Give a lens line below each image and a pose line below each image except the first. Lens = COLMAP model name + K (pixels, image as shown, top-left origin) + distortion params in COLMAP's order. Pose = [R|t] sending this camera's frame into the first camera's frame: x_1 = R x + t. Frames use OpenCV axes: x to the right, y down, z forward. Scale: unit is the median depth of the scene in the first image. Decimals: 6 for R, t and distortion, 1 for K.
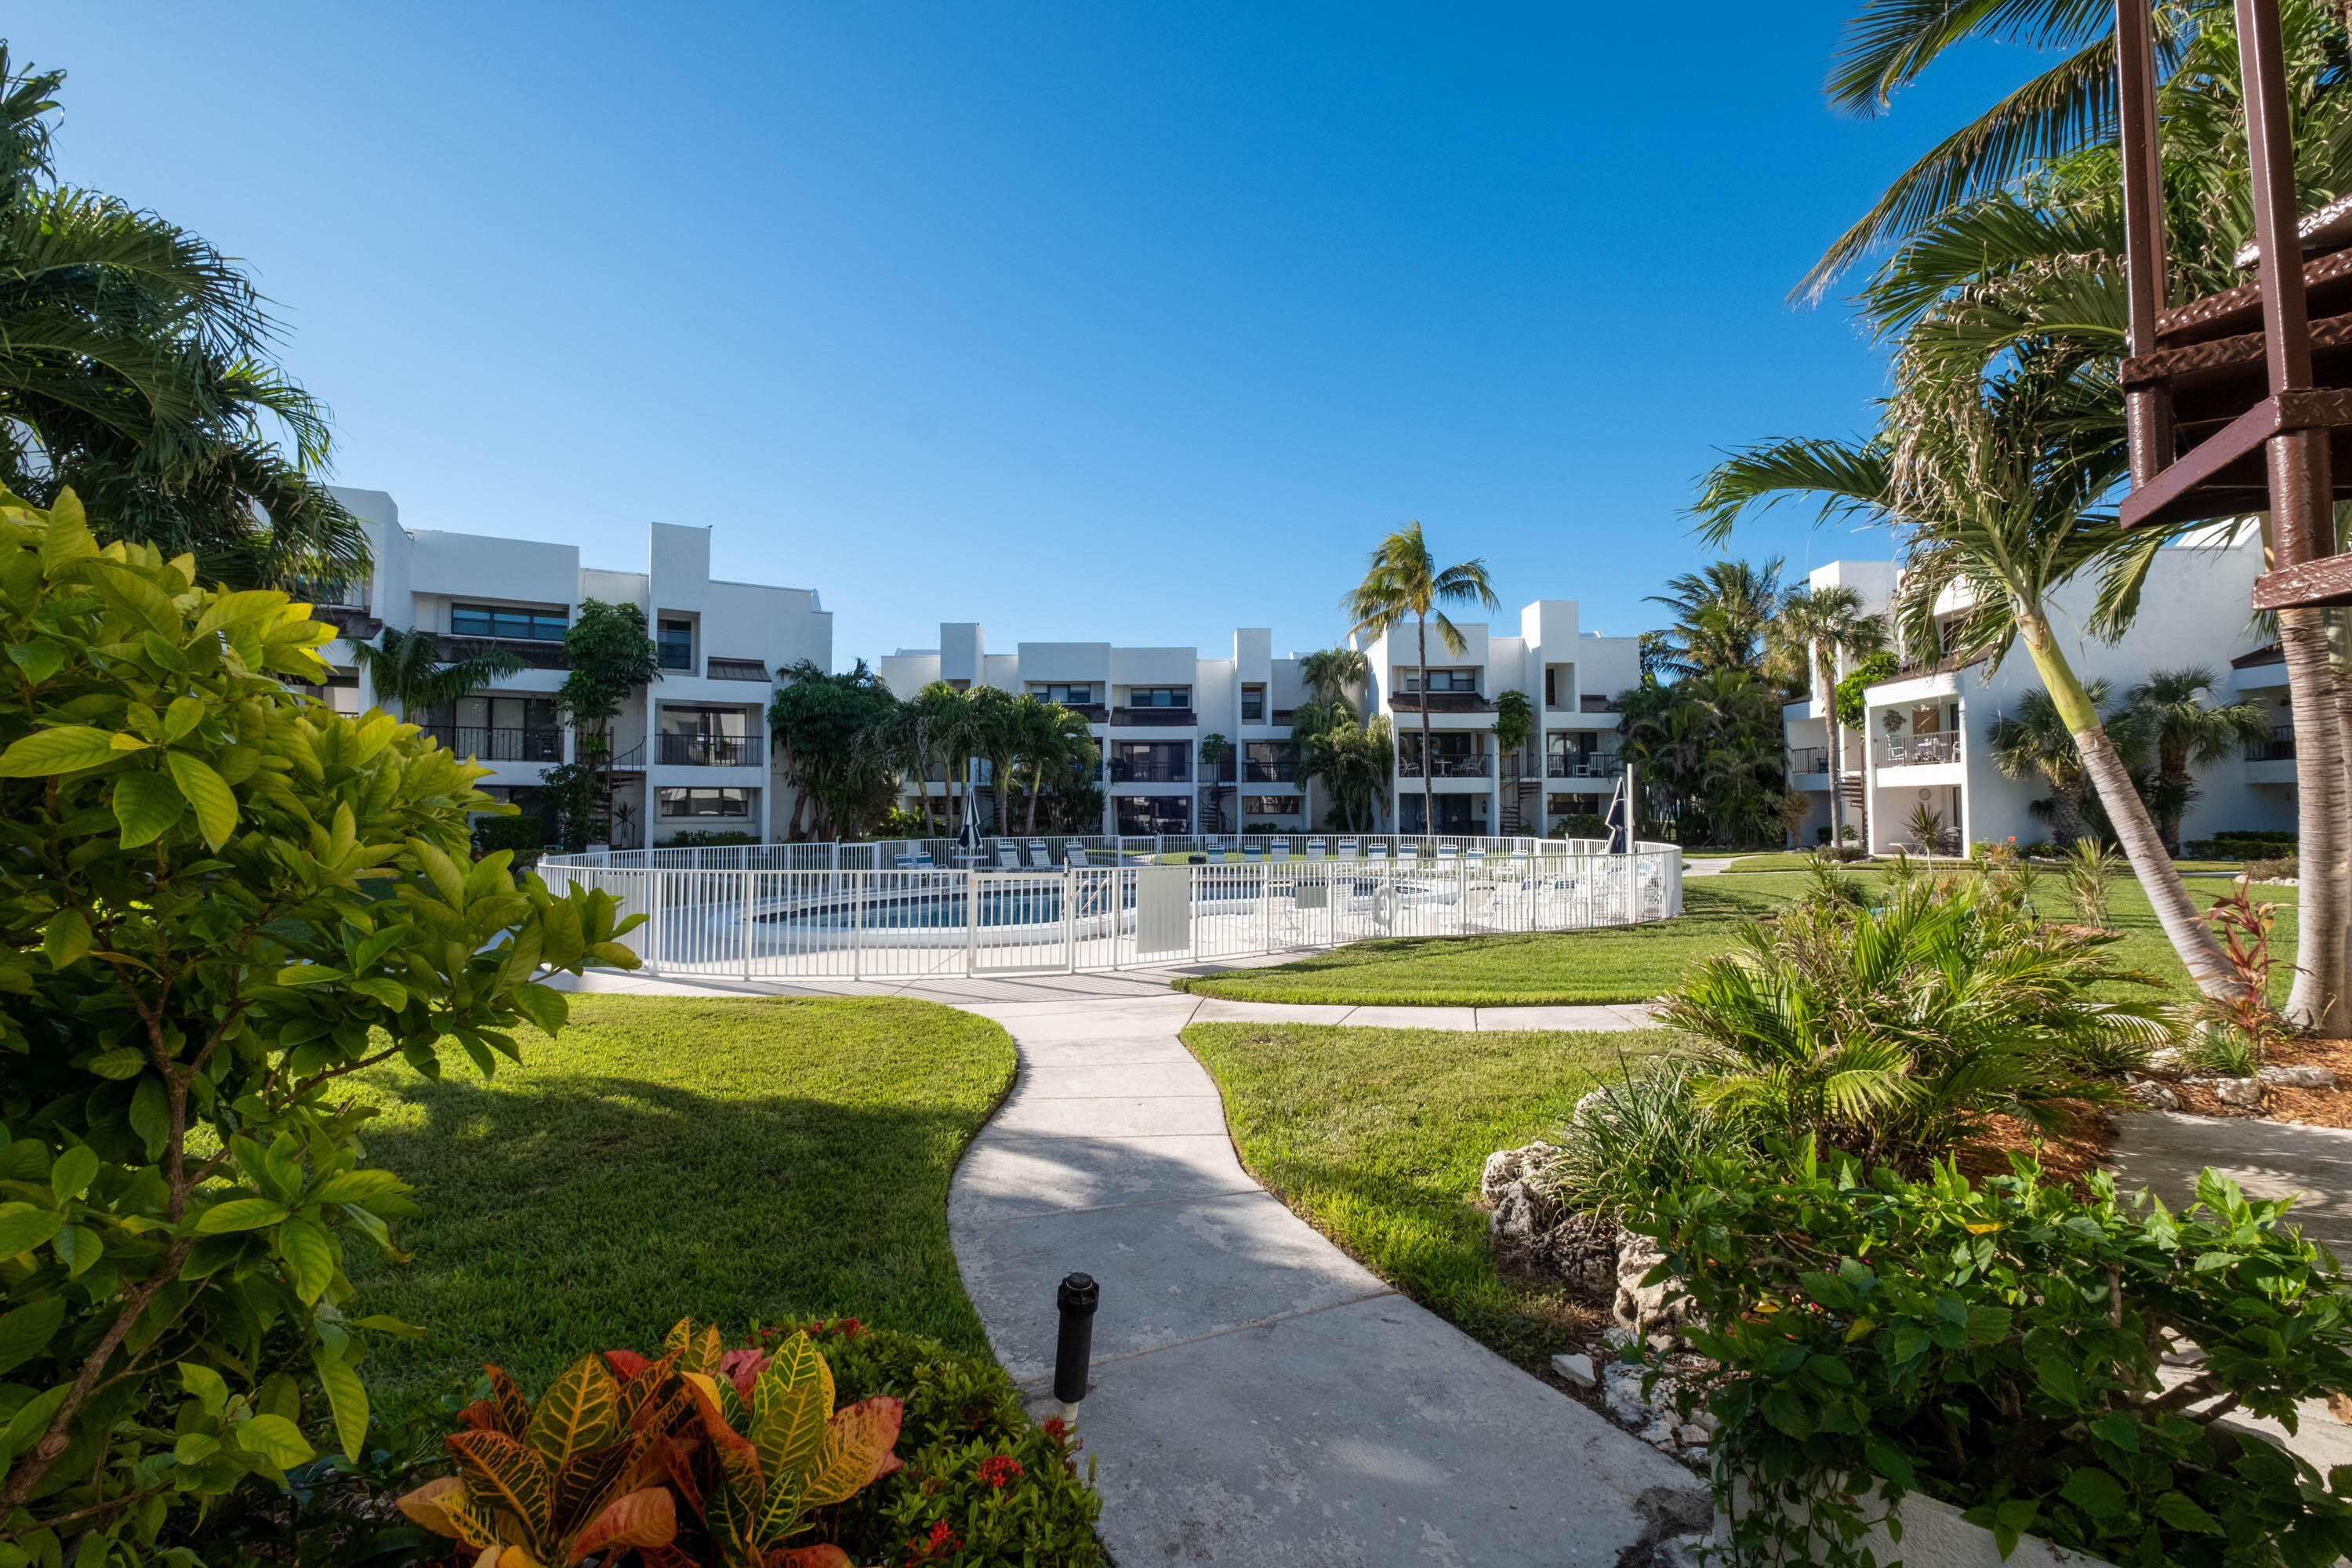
lens RADIAL K [[1036.7, 0, 1167.8], [0, 1036.7, 771.9], [0, 0, 1]] dist [0.005417, 0.000229]
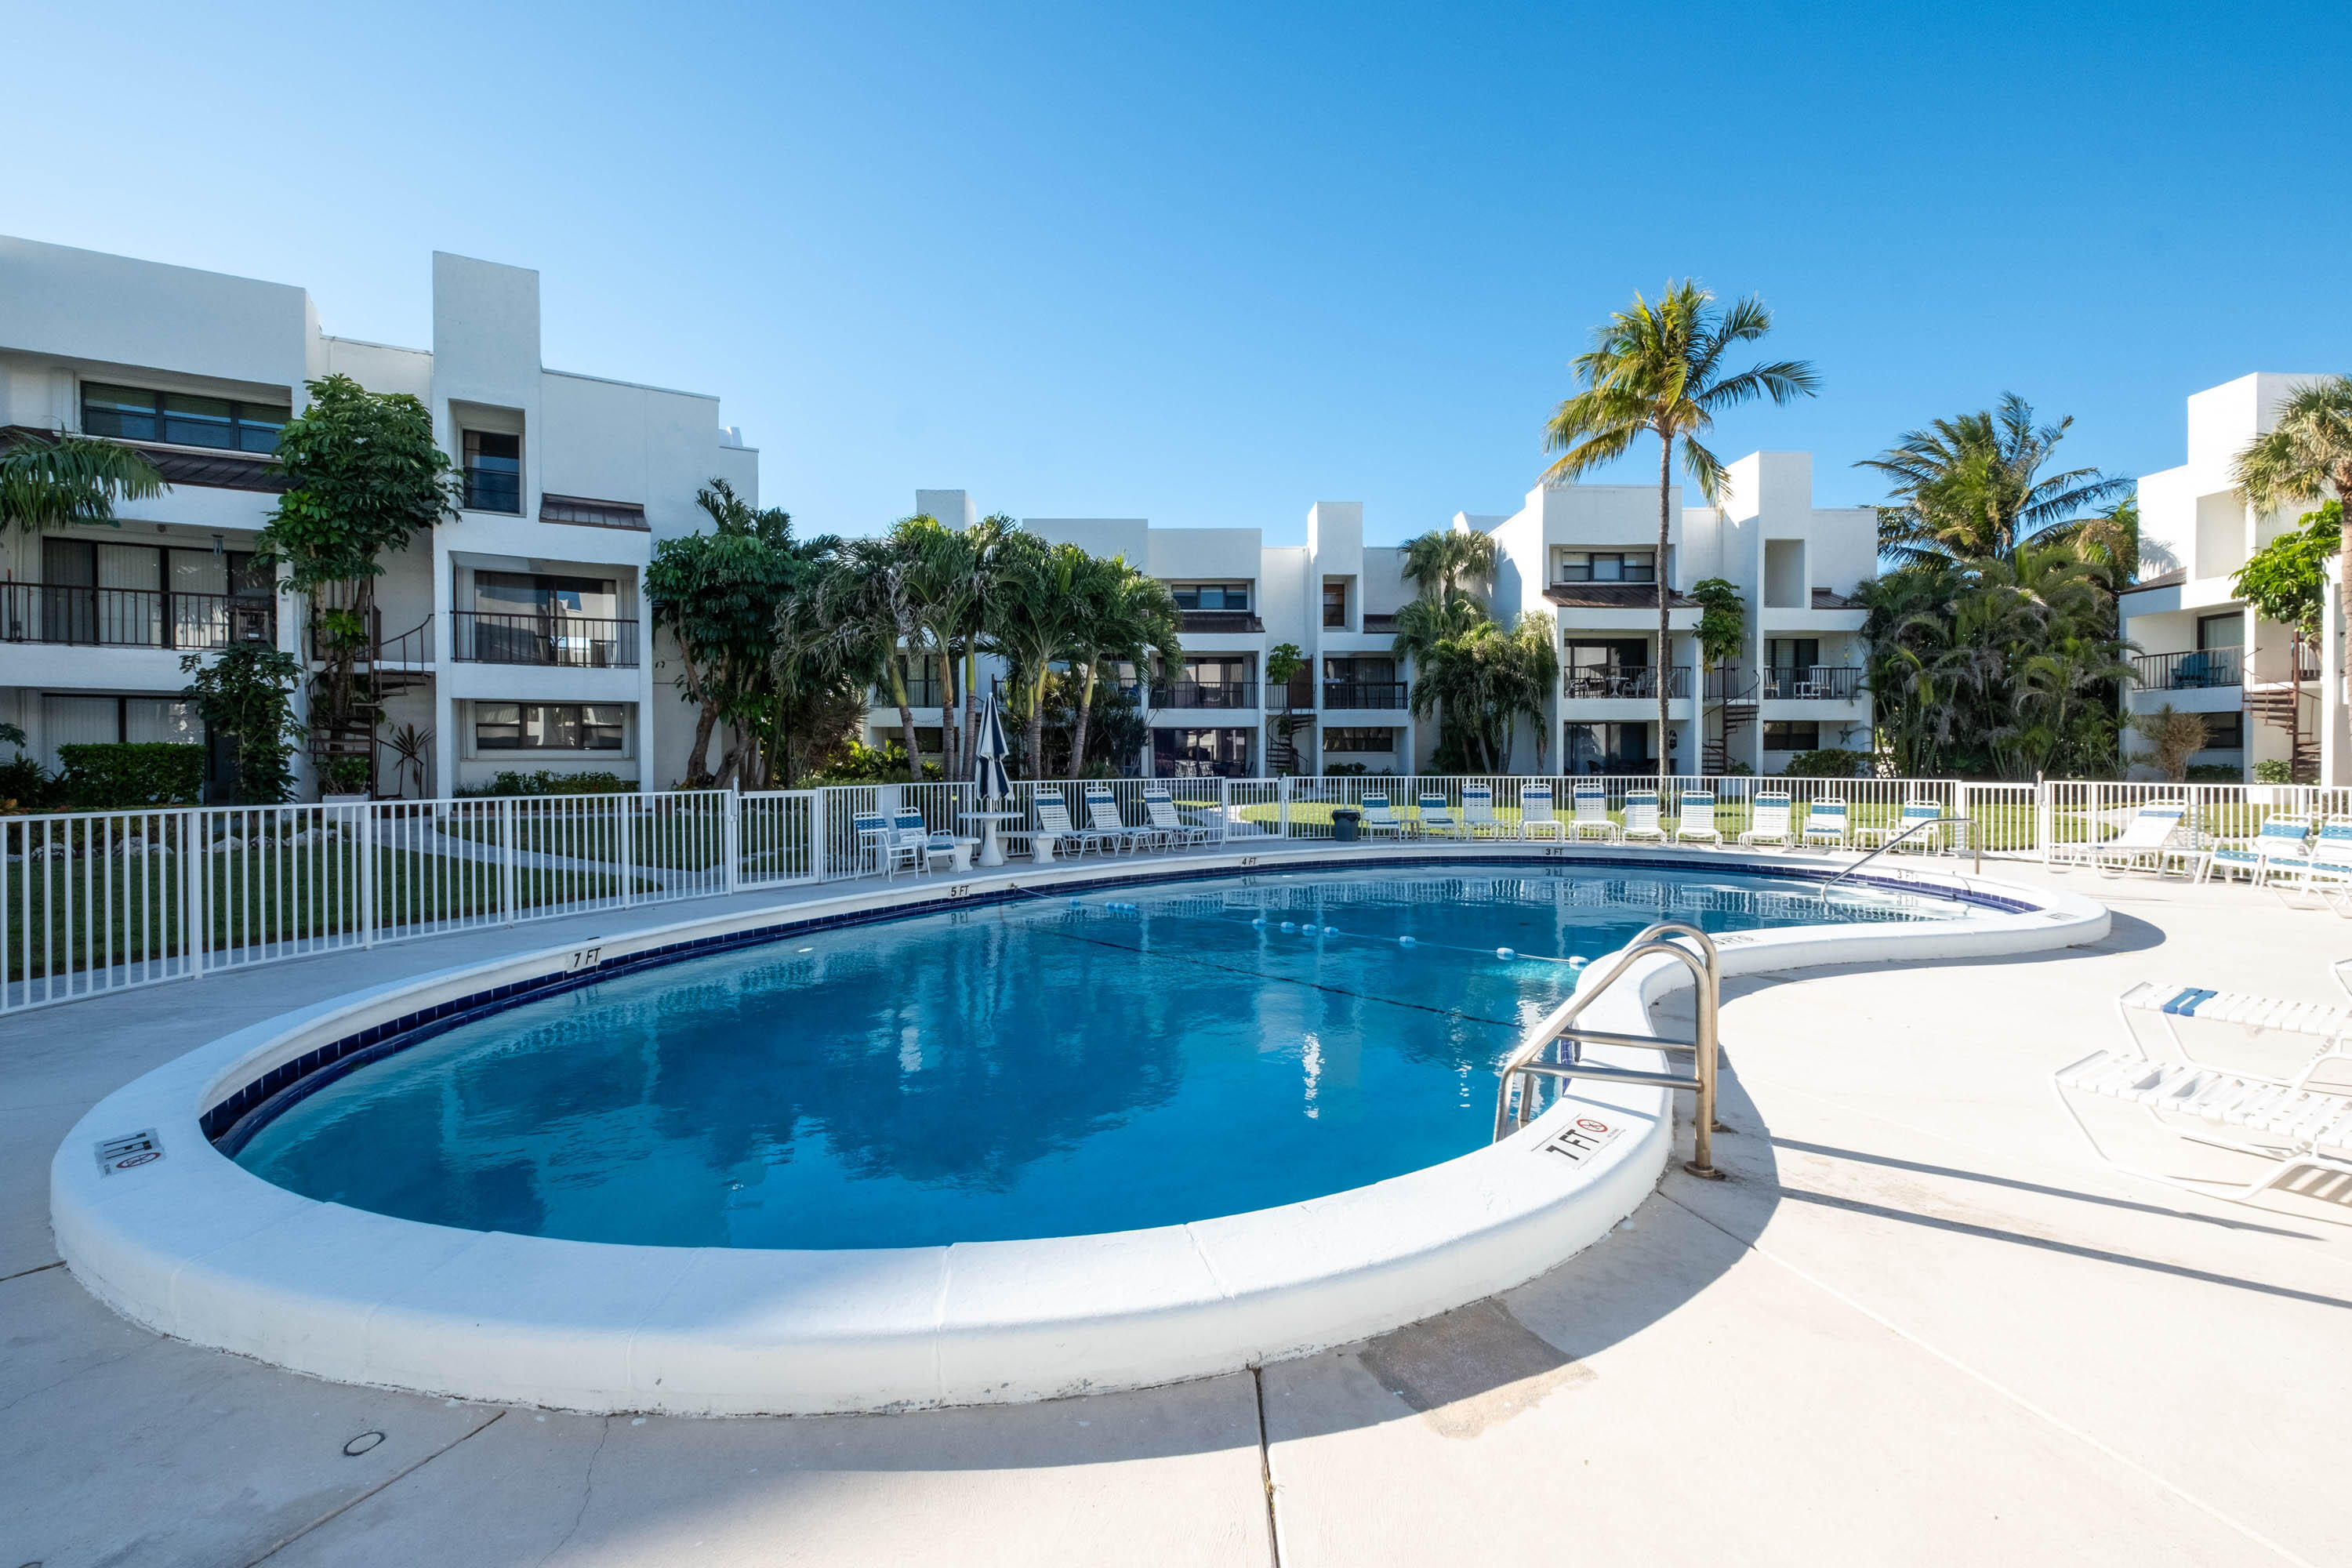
lens RADIAL K [[1036.7, 0, 1182.7], [0, 1036.7, 777.6], [0, 0, 1]] dist [0.005417, 0.000229]
pose [[0.998981, -0.001300, 0.045113, -0.088818], [-0.001286, 0.998359, 0.057253, 0.023464], [-0.045114, -0.057252, 0.997340, 0.347047]]
